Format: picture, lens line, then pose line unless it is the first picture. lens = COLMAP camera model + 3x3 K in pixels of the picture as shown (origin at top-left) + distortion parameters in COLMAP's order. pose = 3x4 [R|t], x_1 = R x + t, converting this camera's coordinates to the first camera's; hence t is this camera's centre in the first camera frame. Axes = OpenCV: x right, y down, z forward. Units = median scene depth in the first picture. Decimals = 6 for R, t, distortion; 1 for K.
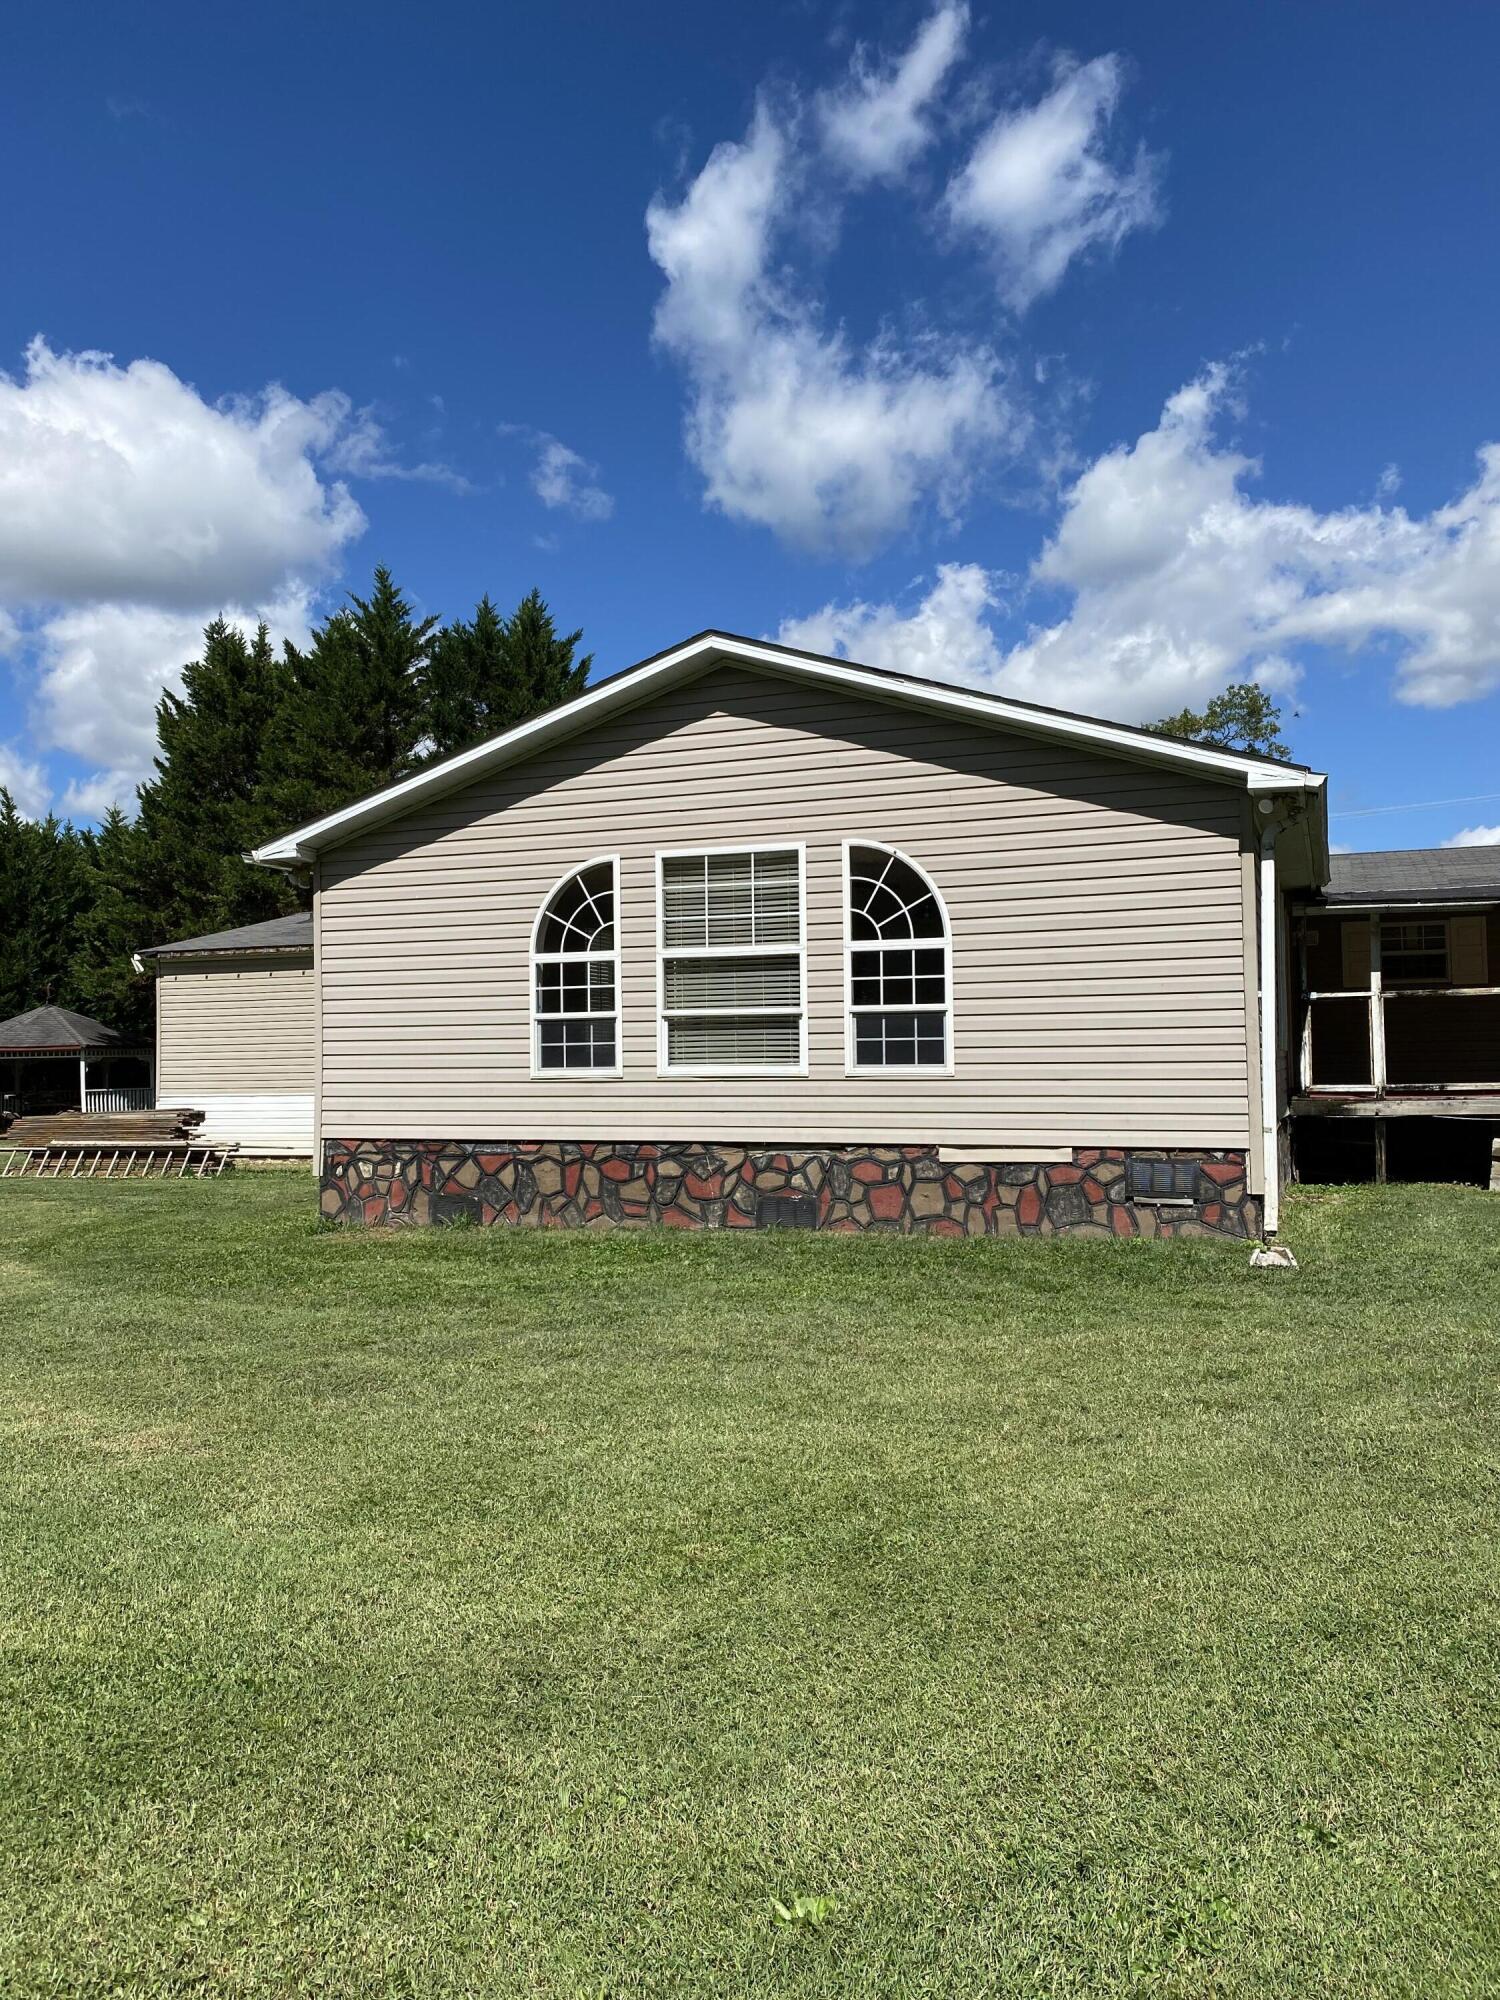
lens RADIAL K [[1542.1, 0, 751.2], [0, 1542.1, 978.9], [0, 0, 1]] dist [0.015499, -0.009124]
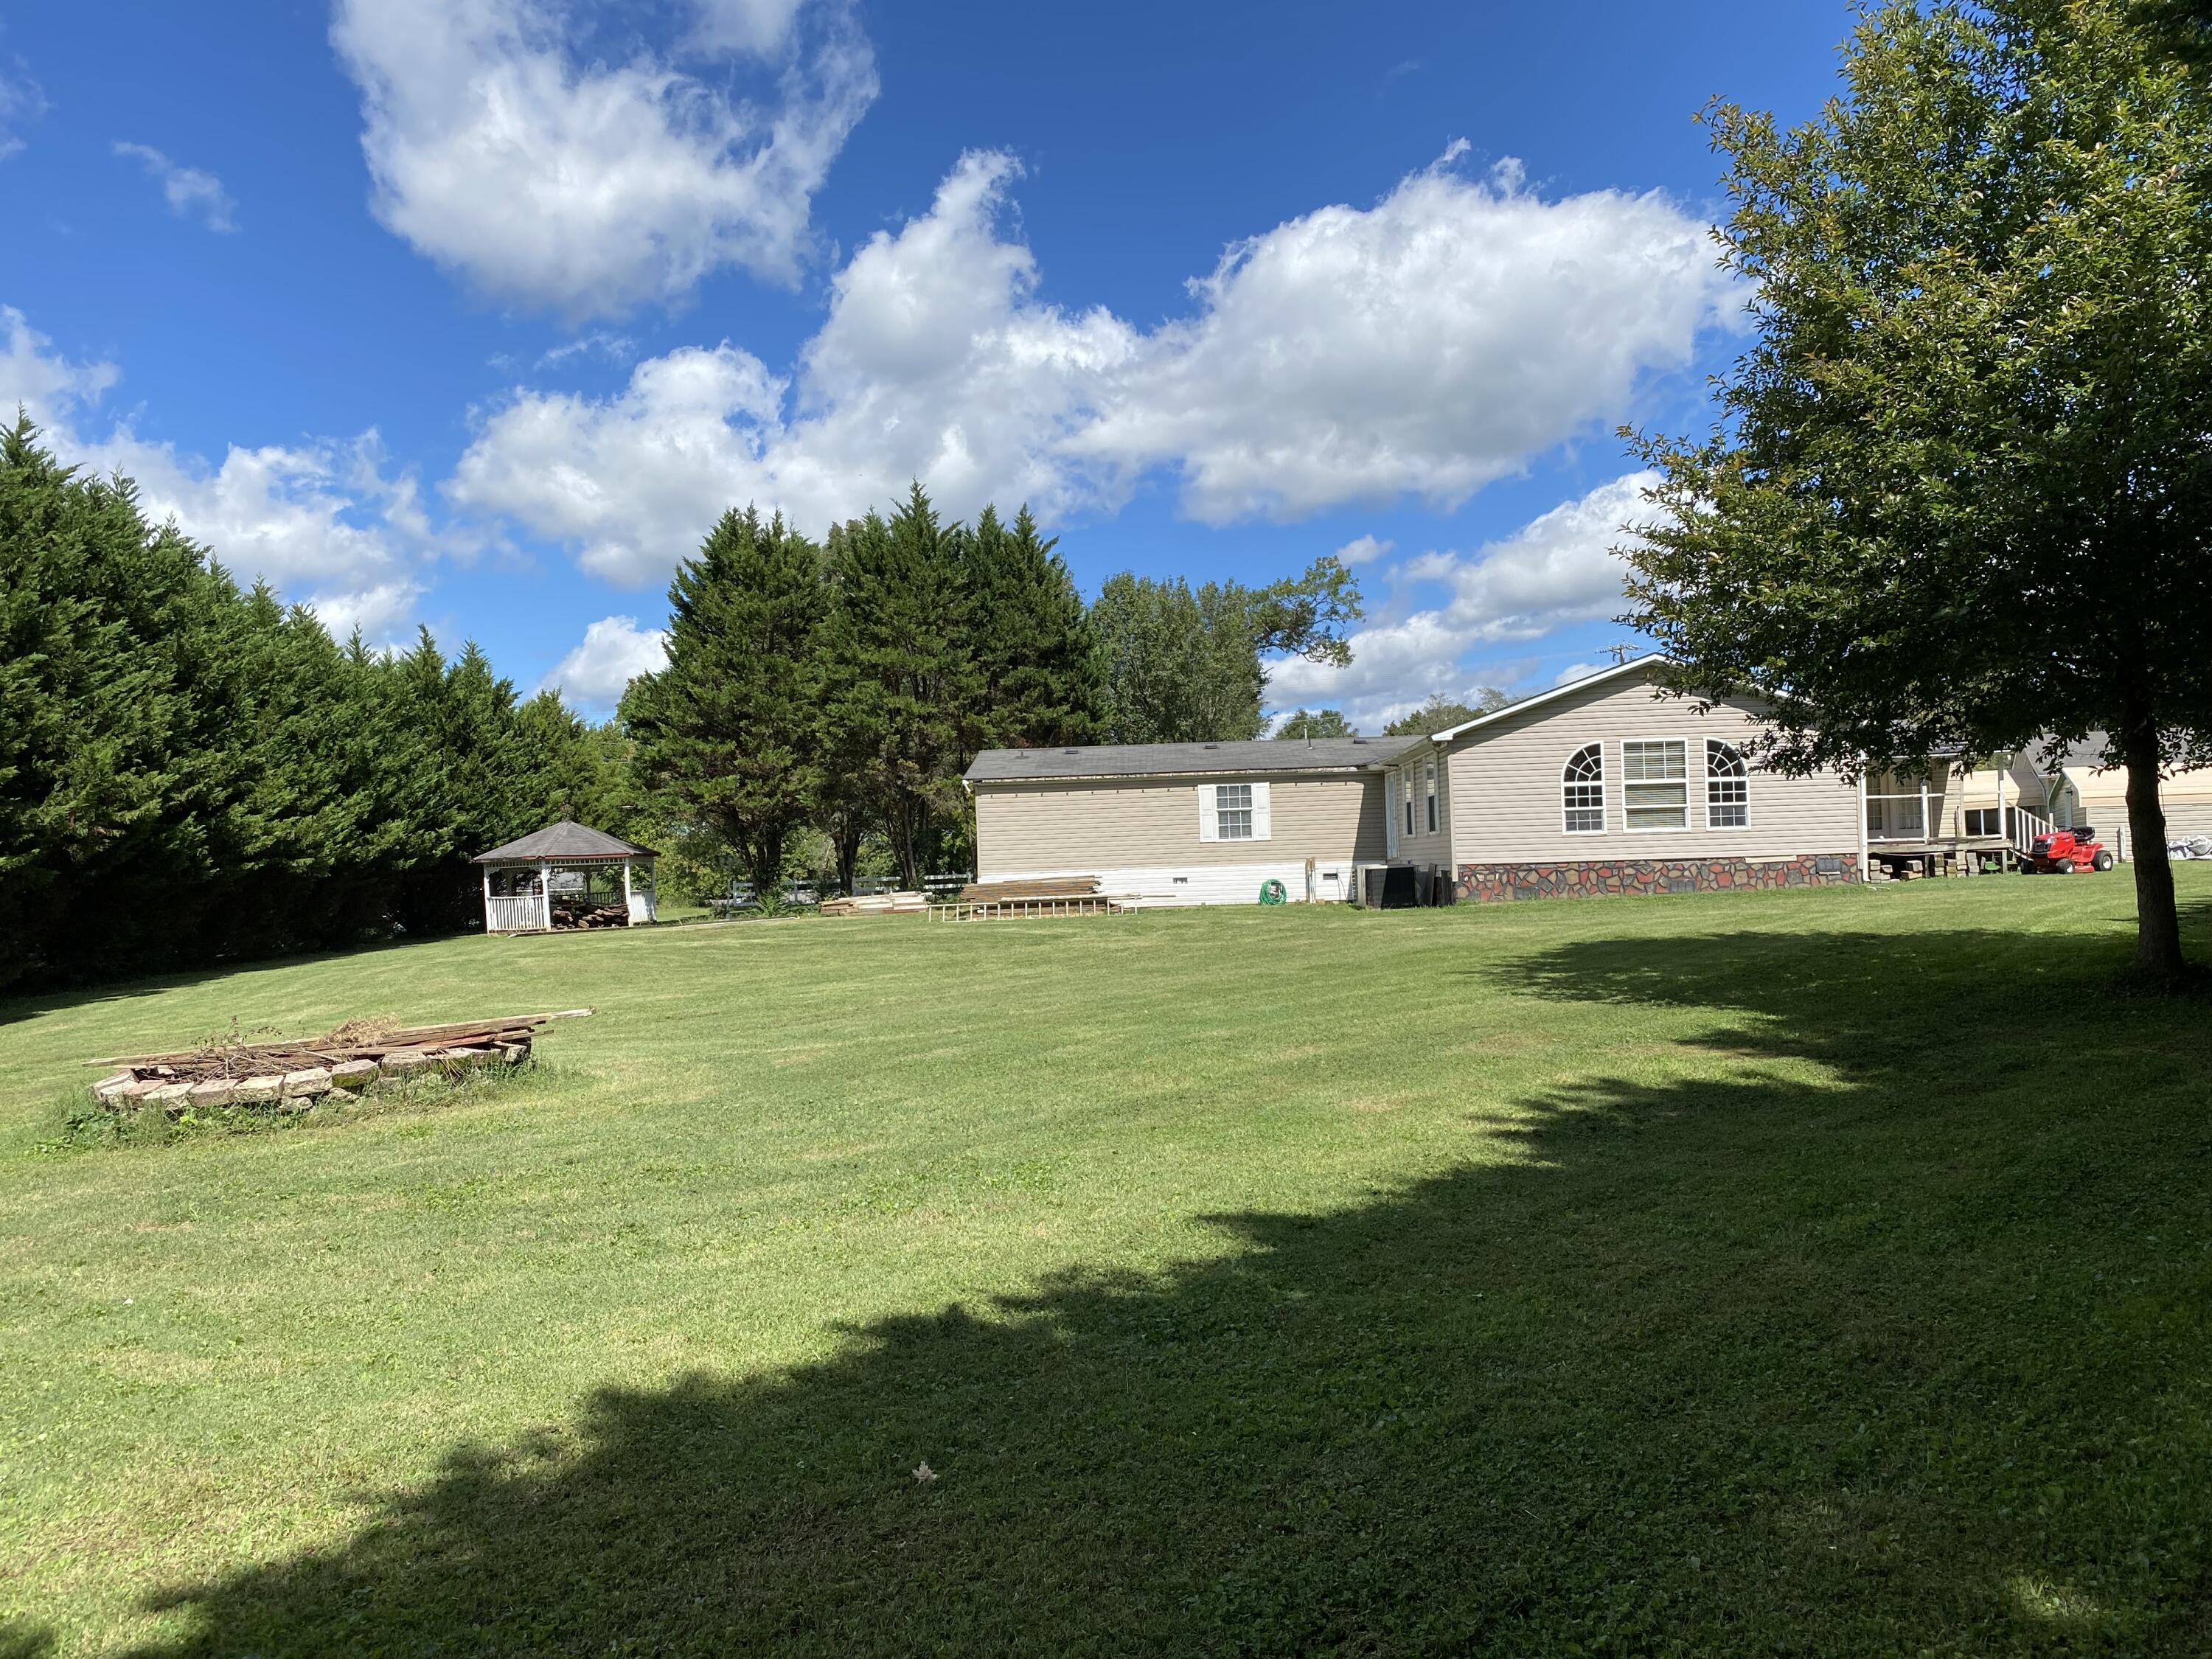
lens RADIAL K [[1705.5, 0, 1104.1], [0, 1705.5, 841.6], [0, 0, 1]] dist [0.015499, -0.009124]
pose [[0.934724, -0.007937, 0.355287, -1.766772], [0.001217, 0.999816, 0.019135, 0.024237], [-0.355373, -0.017454, 0.934562, -1.209615]]
